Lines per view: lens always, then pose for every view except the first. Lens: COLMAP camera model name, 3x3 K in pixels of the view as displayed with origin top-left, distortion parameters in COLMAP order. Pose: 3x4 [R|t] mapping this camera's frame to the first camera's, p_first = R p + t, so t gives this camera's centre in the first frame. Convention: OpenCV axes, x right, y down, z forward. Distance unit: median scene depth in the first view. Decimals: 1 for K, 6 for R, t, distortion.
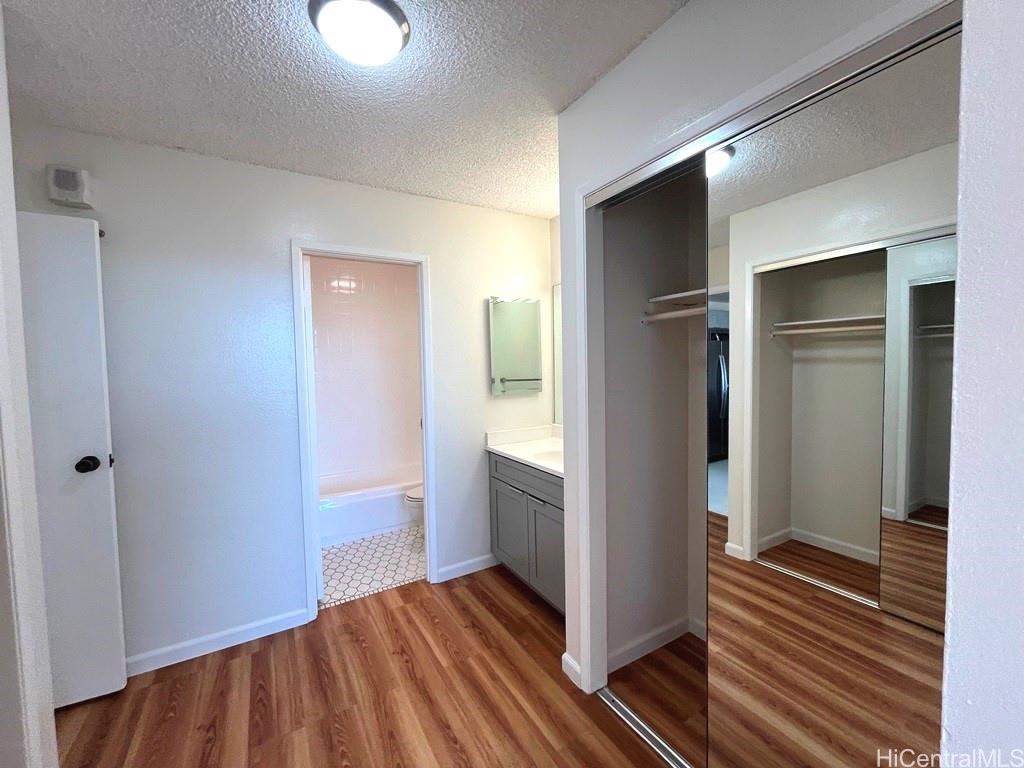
lens RADIAL K [[416.4, 0, 513.1], [0, 416.4, 385.6], [0, 0, 1]] dist [-0.002098, 0.000114]
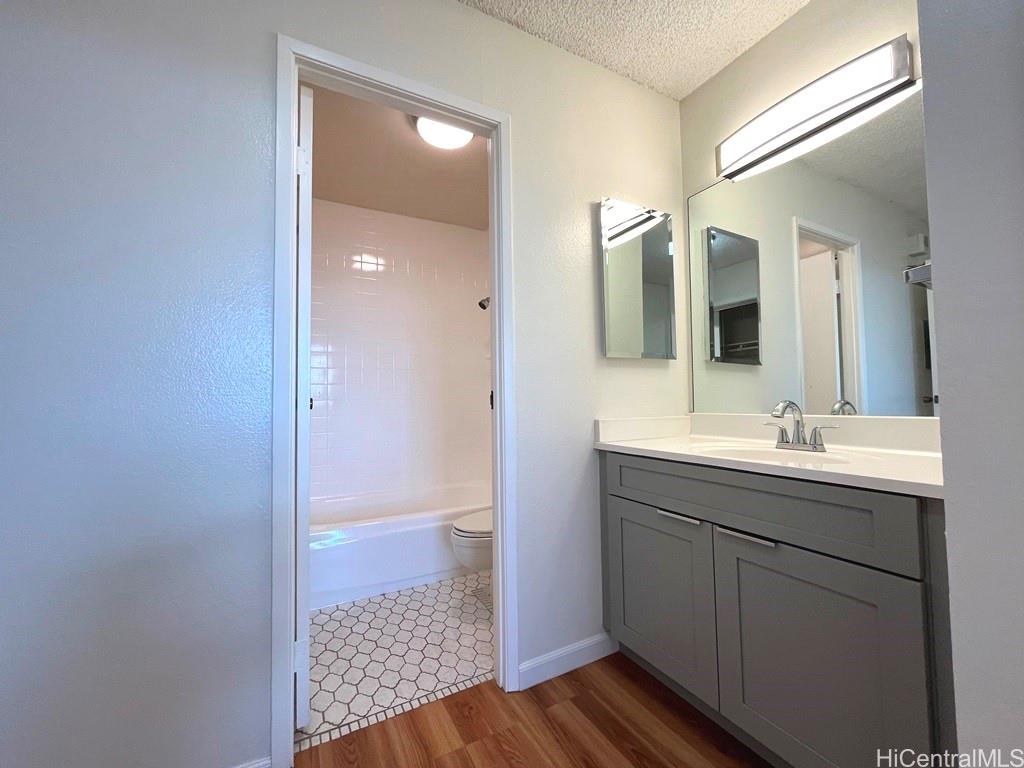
lens RADIAL K [[416.4, 0, 513.1], [0, 416.4, 385.6], [0, 0, 1]] dist [-0.002098, 0.000114]
pose [[0.998985, 0.002332, -0.044978, -0.174519], [-0.006179, 0.996313, -0.085575, 0.129718], [0.044613, 0.085766, 0.995316, 0.447820]]
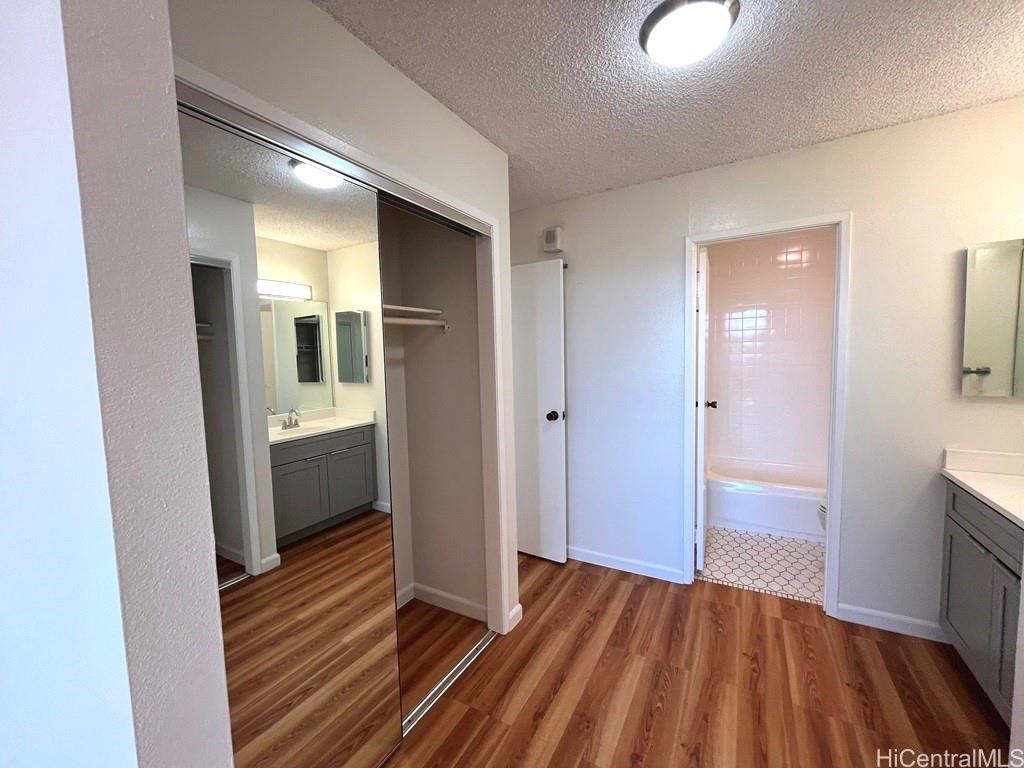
lens RADIAL K [[416.4, 0, 513.1], [0, 416.4, 385.6], [0, 0, 1]] dist [-0.002098, 0.000114]
pose [[0.492376, 0.072804, -0.867332, 0.190852], [-0.025520, 0.997275, 0.069224, -0.022878], [0.870008, -0.011950, 0.492892, 0.055259]]
